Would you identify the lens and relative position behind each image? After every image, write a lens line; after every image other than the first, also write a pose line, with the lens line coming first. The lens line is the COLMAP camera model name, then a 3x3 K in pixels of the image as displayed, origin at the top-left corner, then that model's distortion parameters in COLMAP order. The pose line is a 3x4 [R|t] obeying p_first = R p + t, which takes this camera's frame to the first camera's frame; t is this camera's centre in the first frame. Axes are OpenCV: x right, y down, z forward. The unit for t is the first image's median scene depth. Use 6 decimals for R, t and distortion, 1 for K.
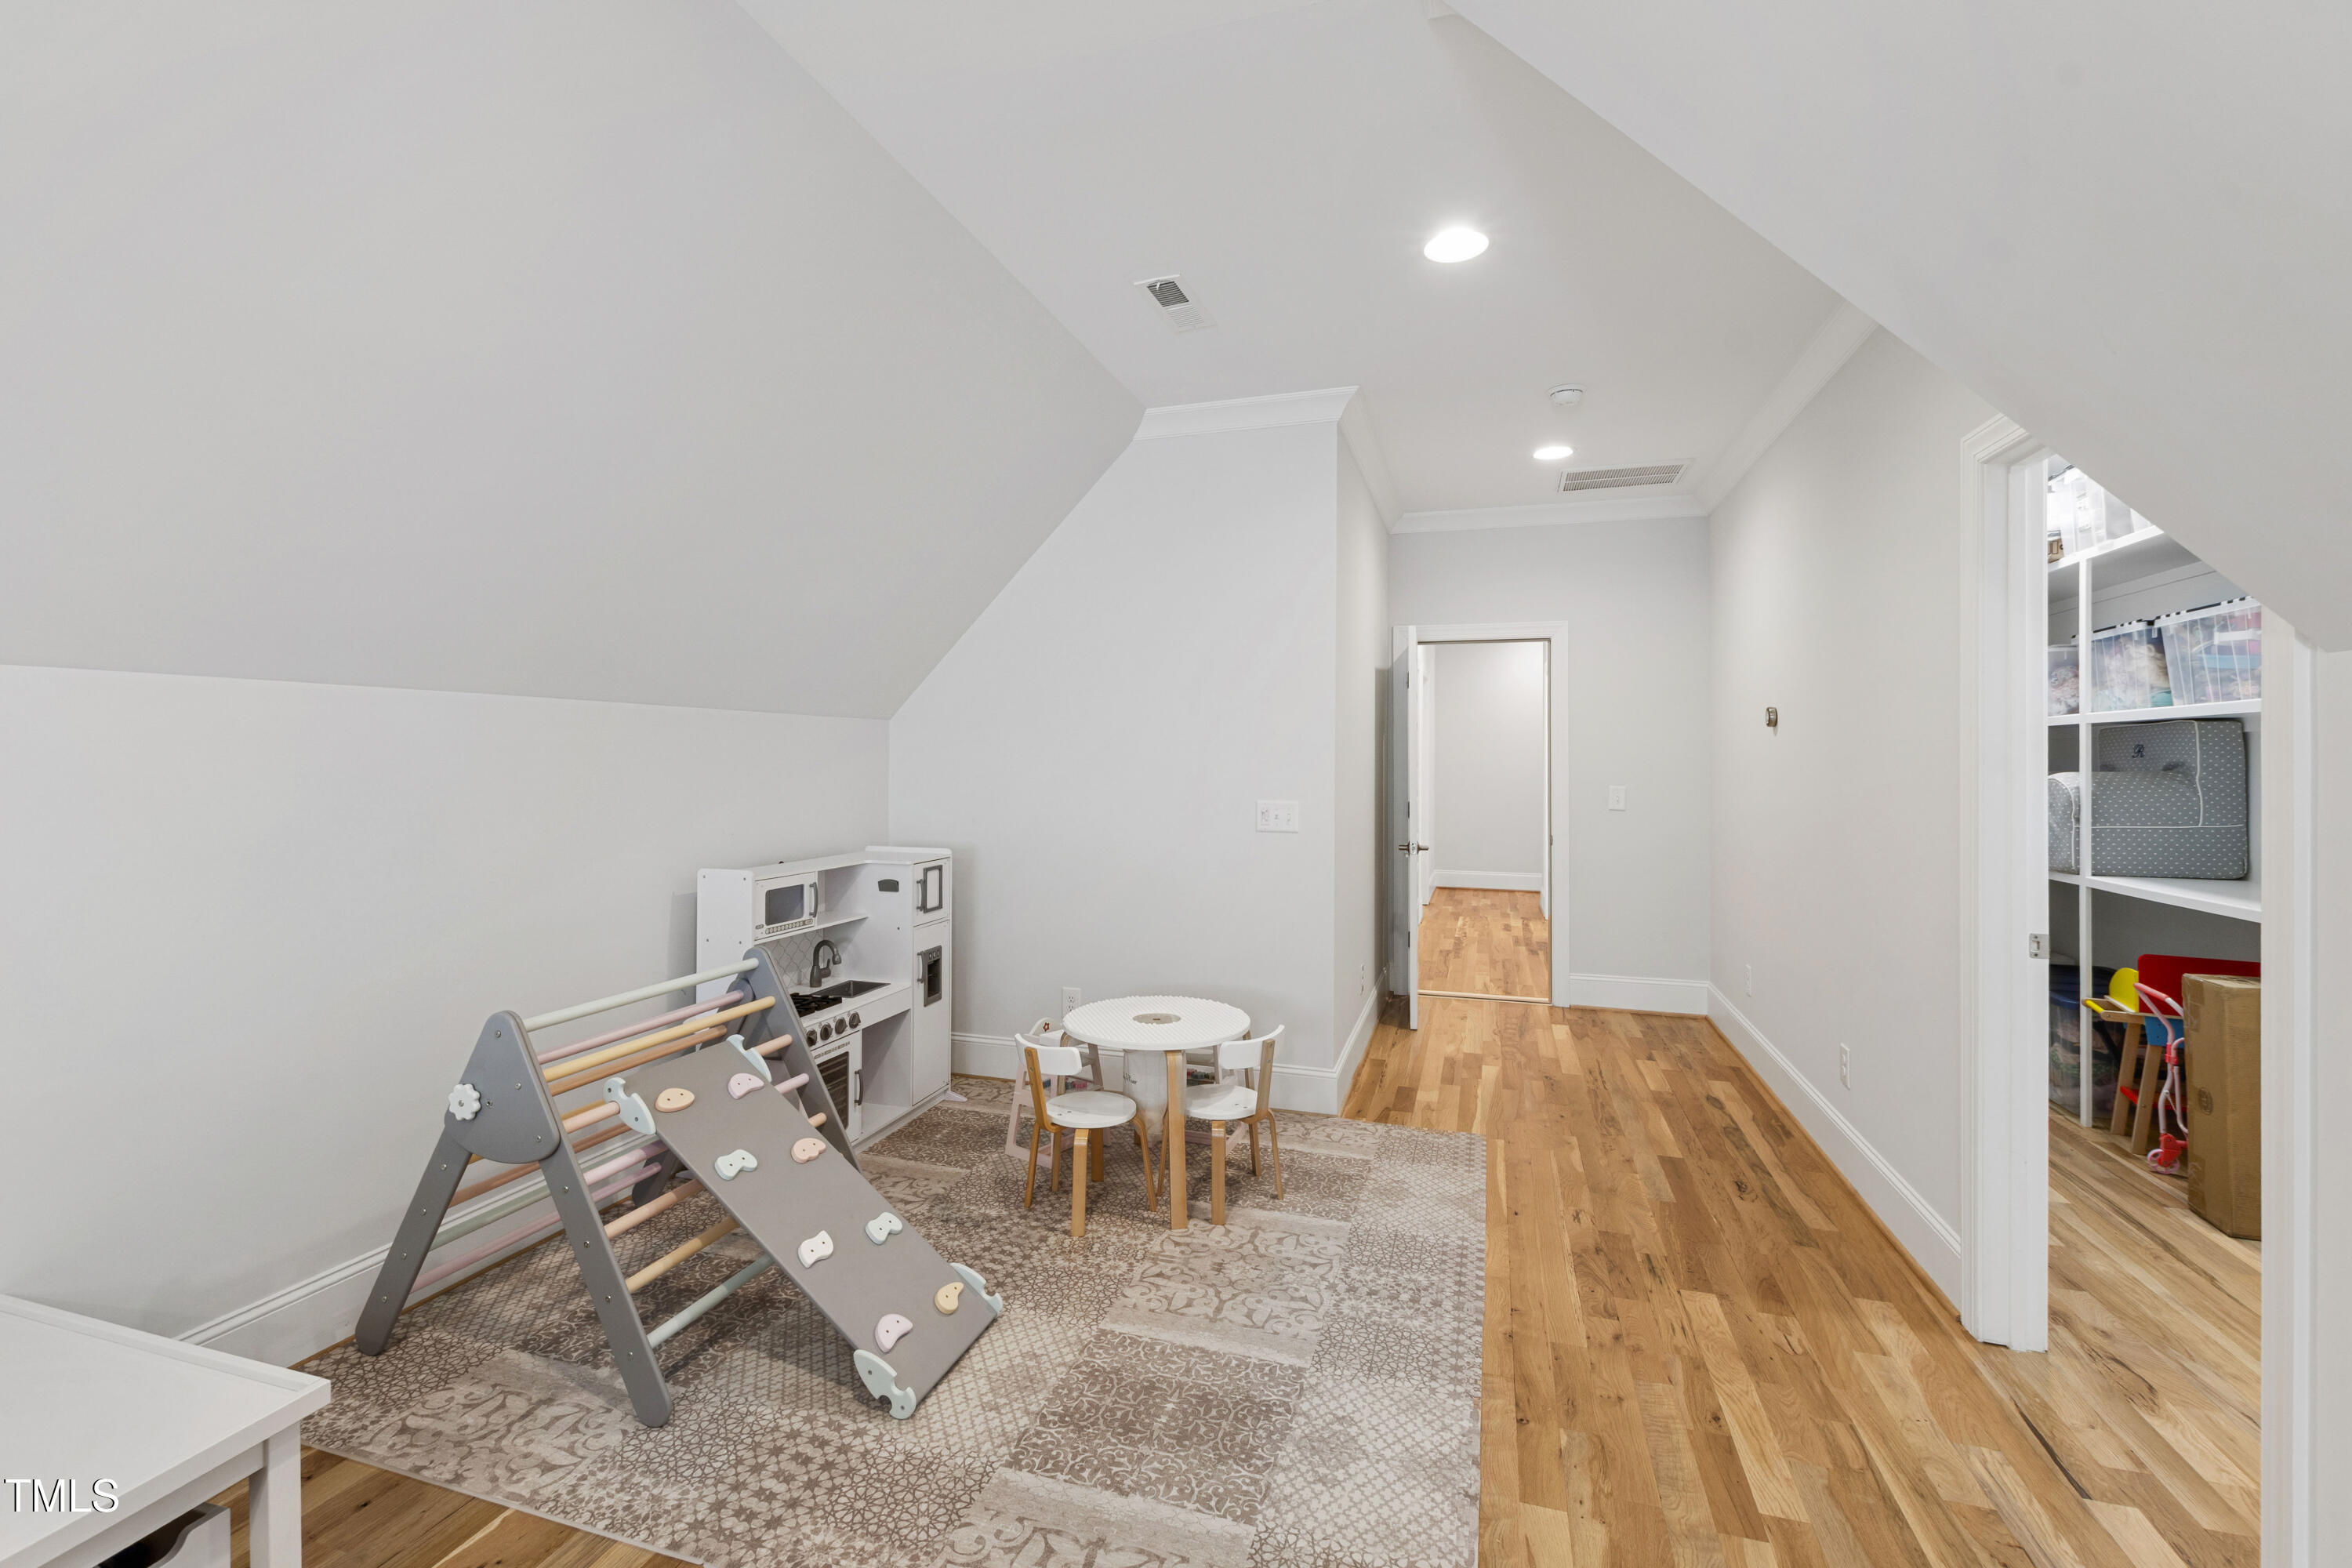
lens RADIAL K [[1014.1, 0, 1139.0], [0, 1014.1, 753.3], [0, 0, 1]] dist [0.000743, 0.000054]
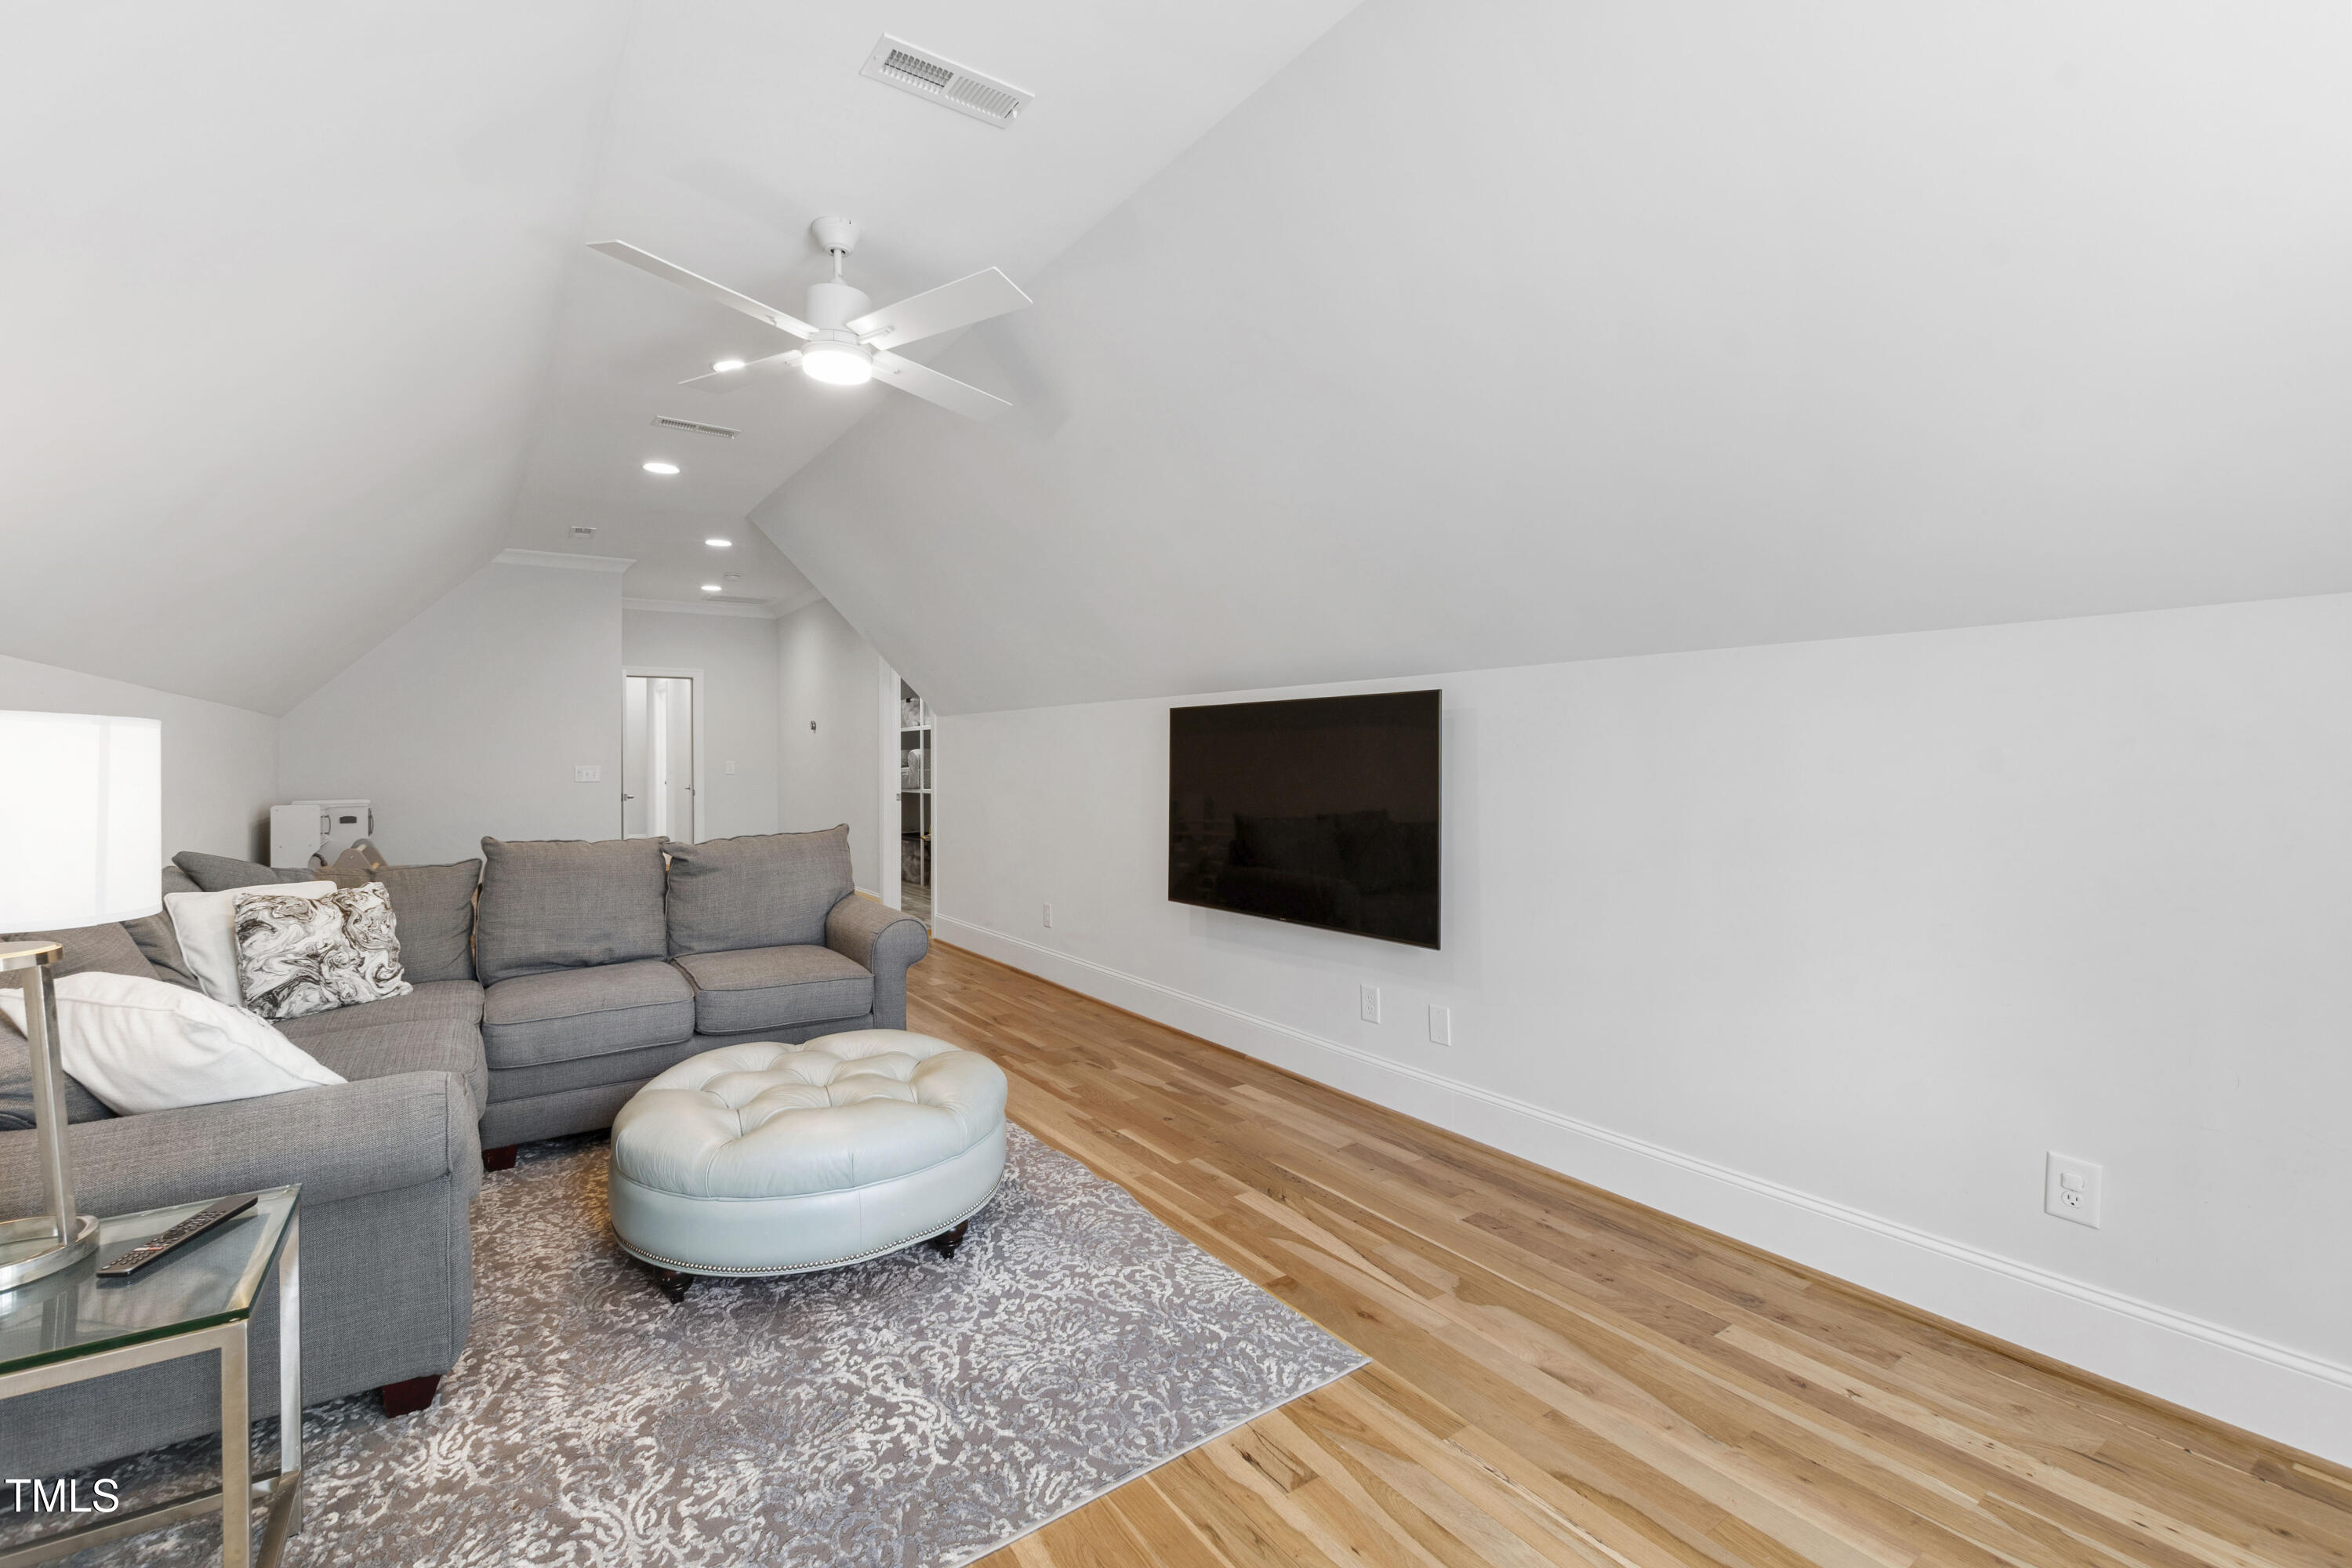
lens RADIAL K [[1014.1, 0, 1139.0], [0, 1014.1, 753.3], [0, 0, 1]] dist [0.000743, 0.000054]
pose [[0.617735, -0.005007, 0.786370, -0.749822], [0.000070, 0.999980, 0.006313, 0.011874], [-0.786386, -0.003845, 0.617723, -1.031287]]
